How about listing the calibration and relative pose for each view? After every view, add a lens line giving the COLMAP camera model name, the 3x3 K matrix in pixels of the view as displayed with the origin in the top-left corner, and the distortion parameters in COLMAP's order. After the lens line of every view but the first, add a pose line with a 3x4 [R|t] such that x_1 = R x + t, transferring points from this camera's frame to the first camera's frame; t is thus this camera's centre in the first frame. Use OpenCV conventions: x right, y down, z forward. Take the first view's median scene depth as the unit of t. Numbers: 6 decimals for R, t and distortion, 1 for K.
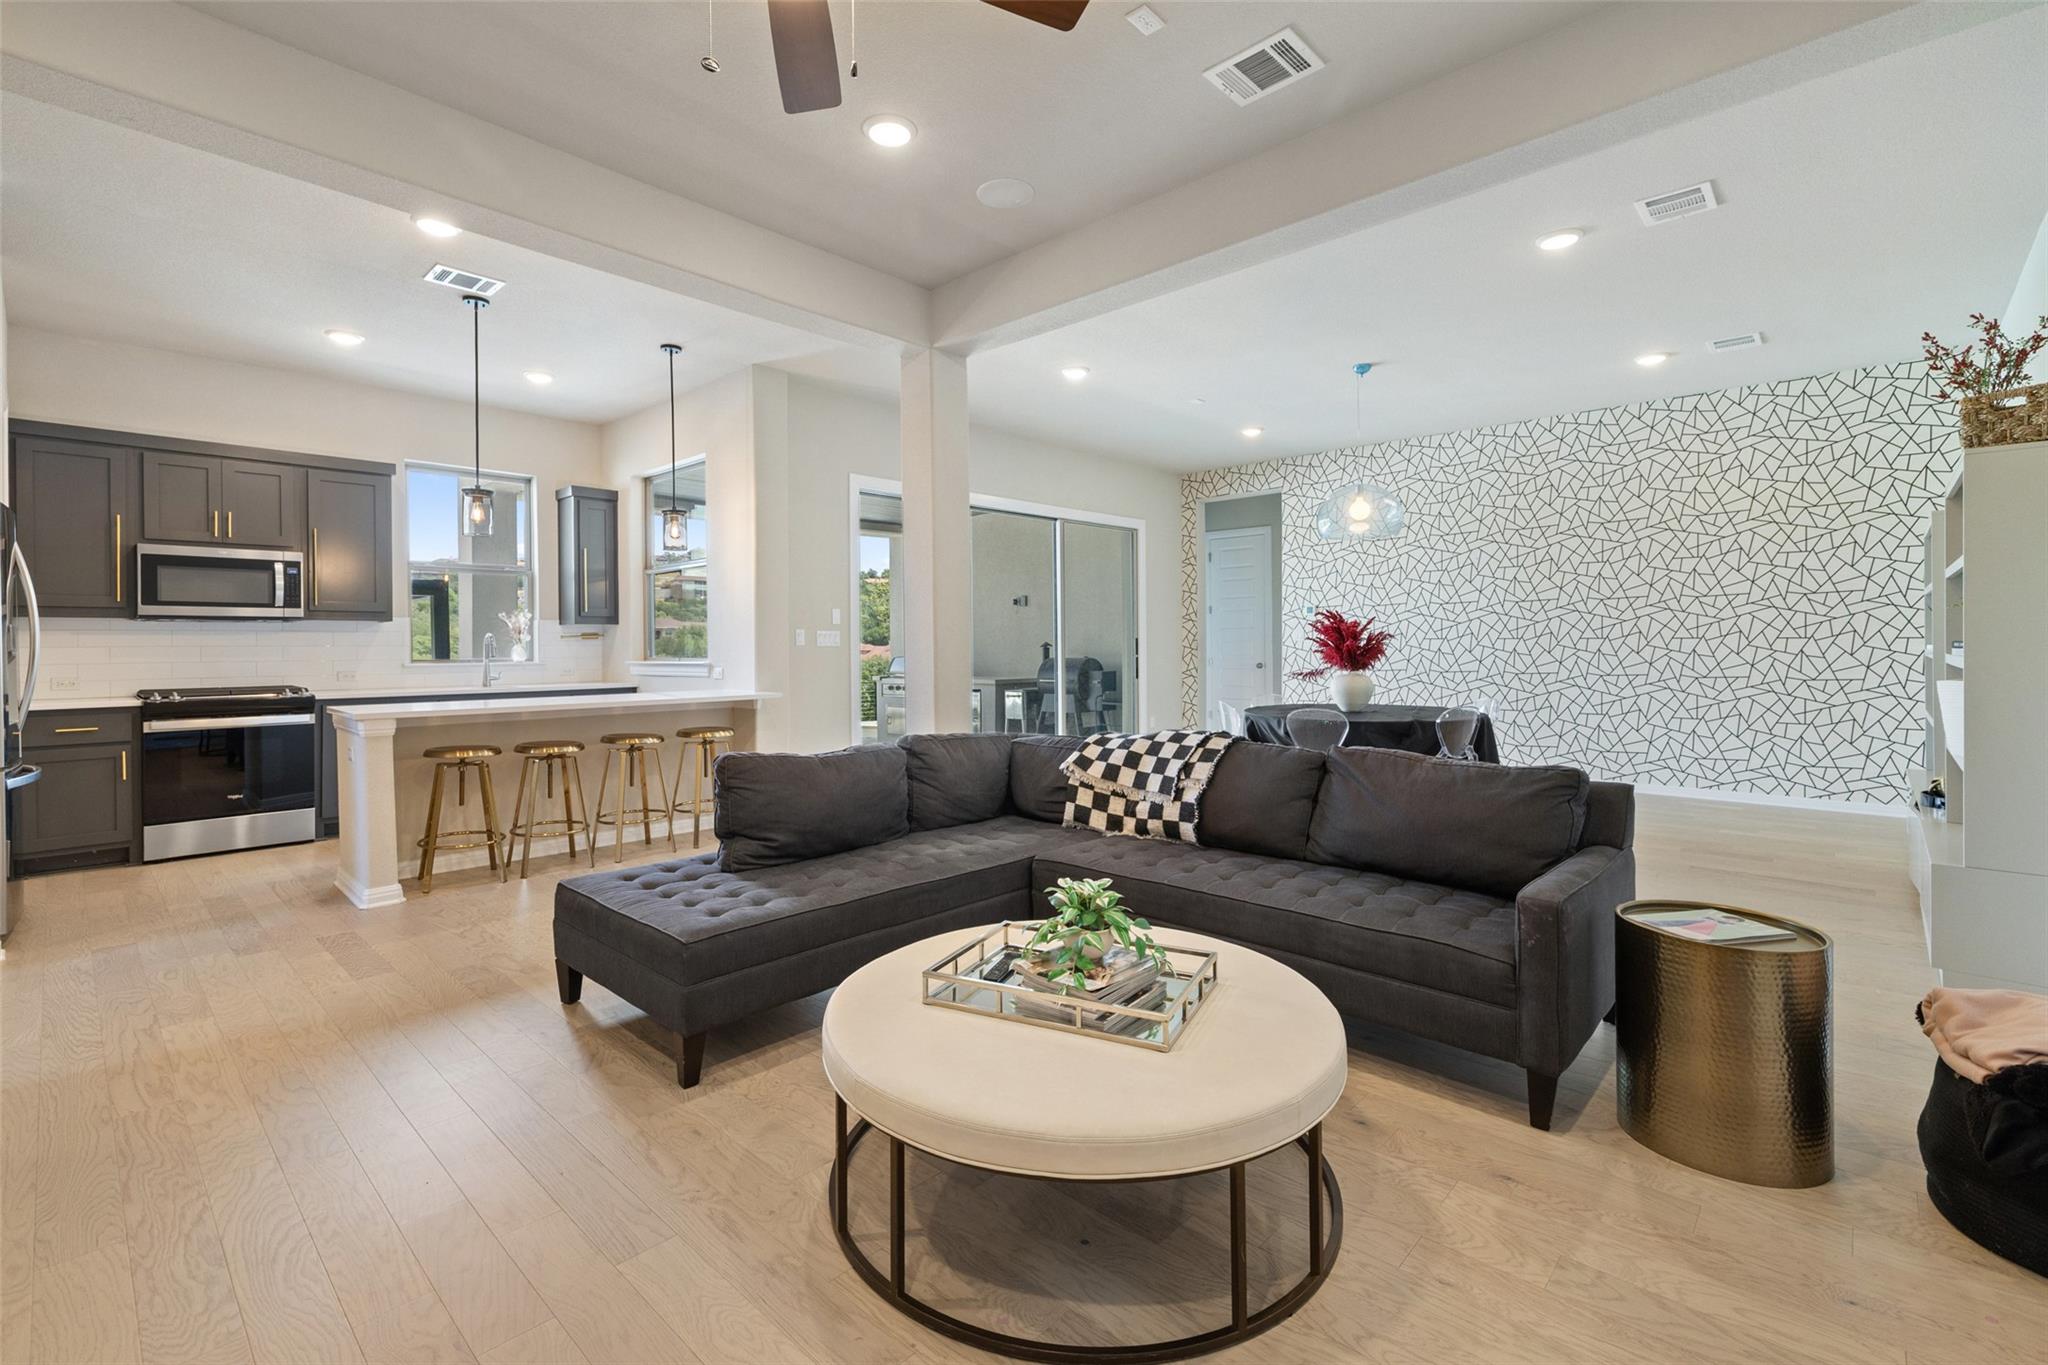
lens RADIAL K [[906.7, 0, 1024.1], [0, 906.7, 664.6], [0, 0, 1]] dist [0.002469, 0.000335]
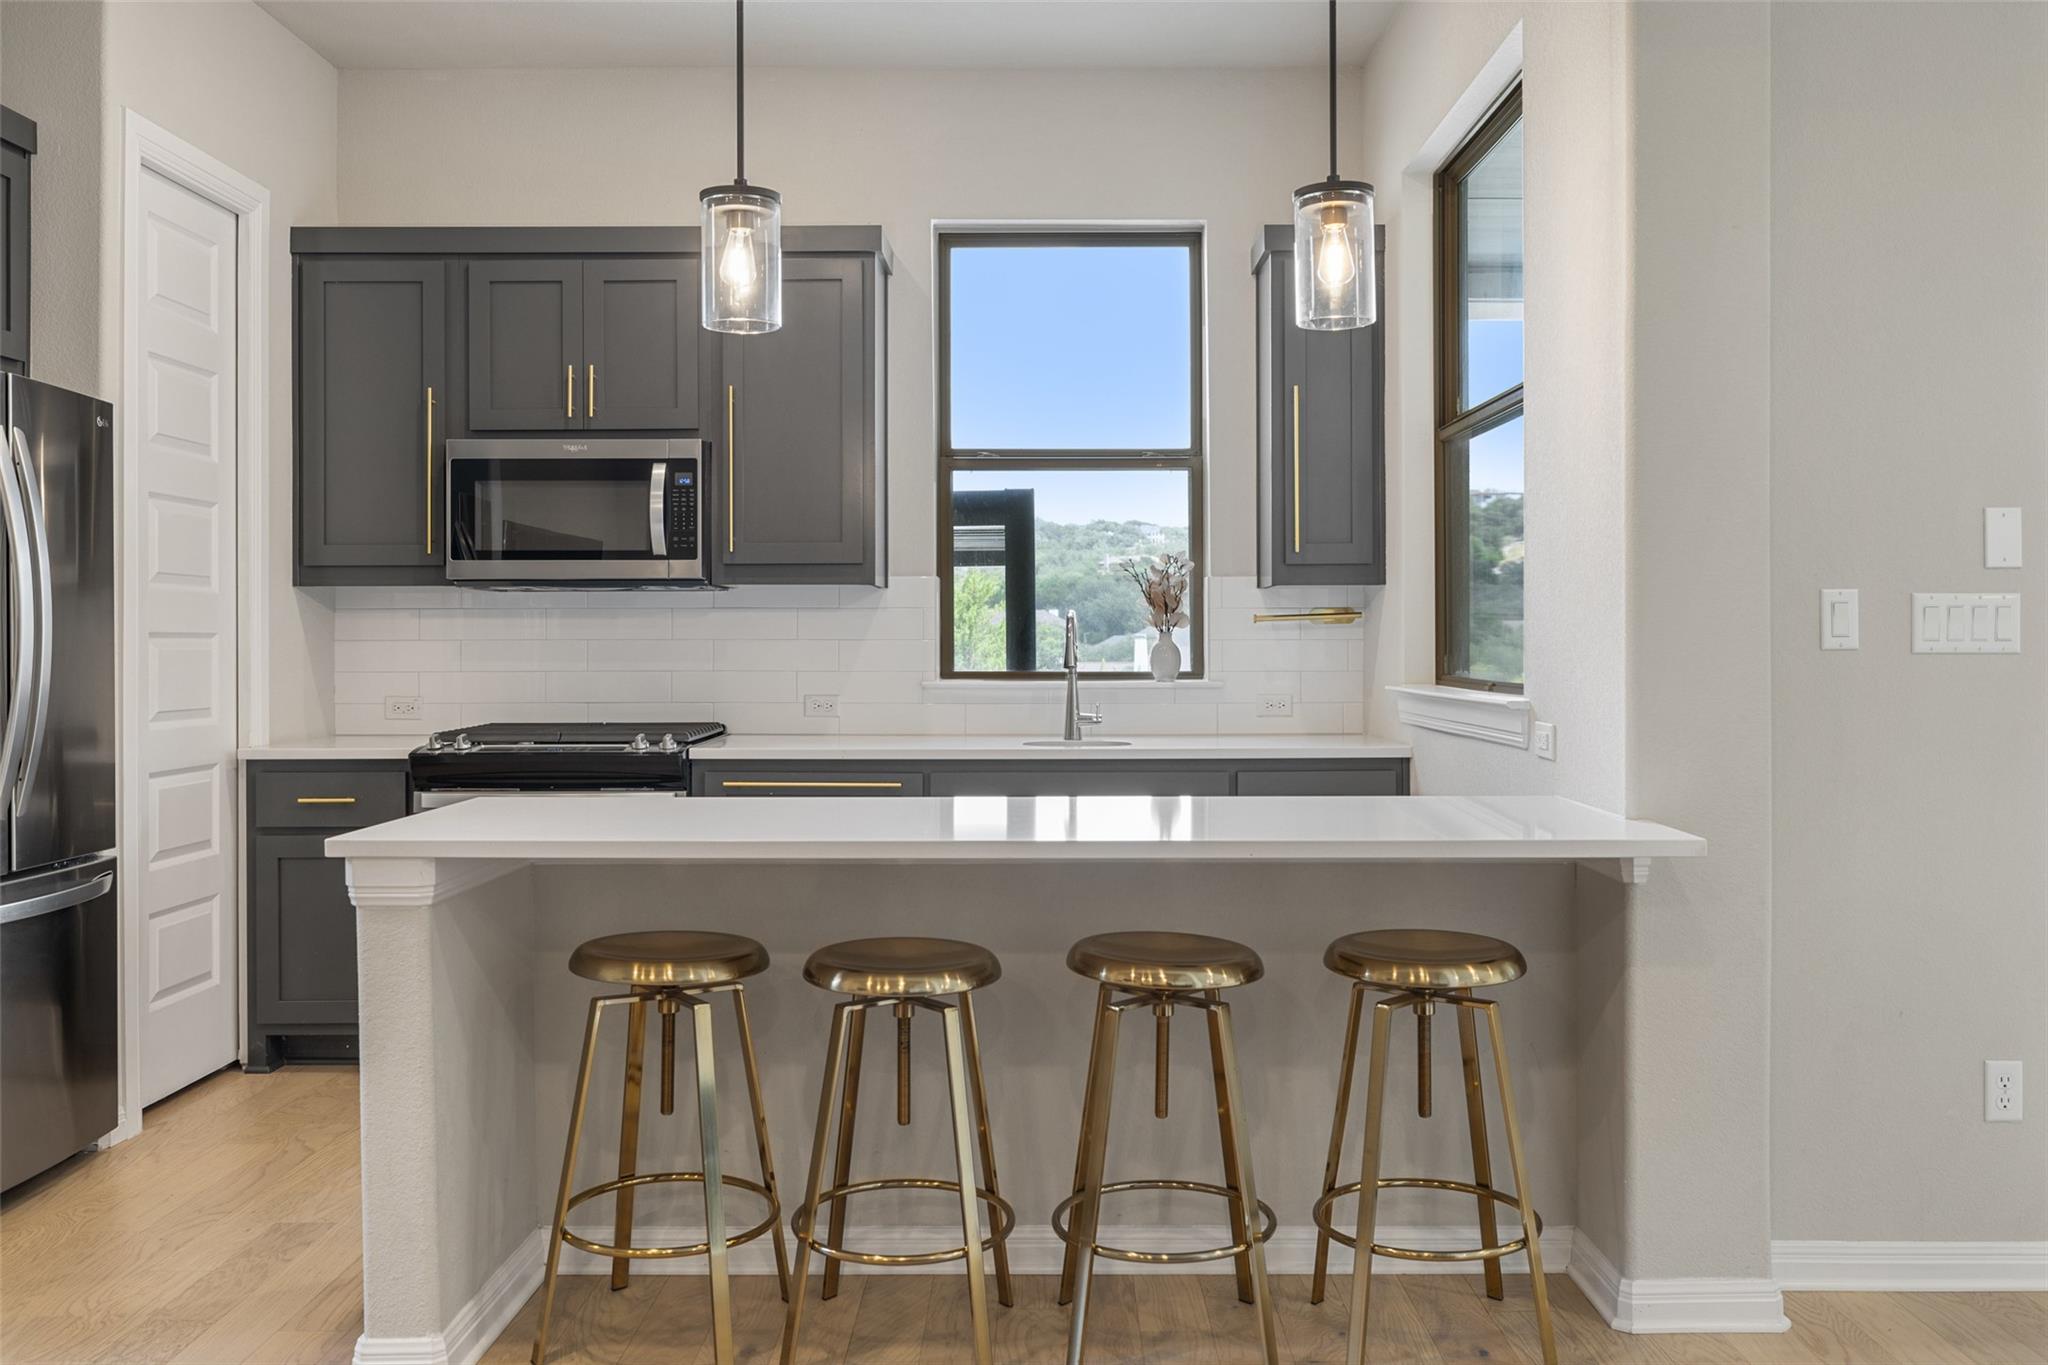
lens RADIAL K [[1670.1, 0, 1026.5], [0, 1670.1, 666.0], [0, 0, 1]] dist [-0.013046, -0.004534]
pose [[0.679278, 0.017155, -0.733680, -0.055728], [-0.018471, 0.999810, 0.006277, -0.016255], [0.733648, 0.009288, 0.679466, 0.549827]]
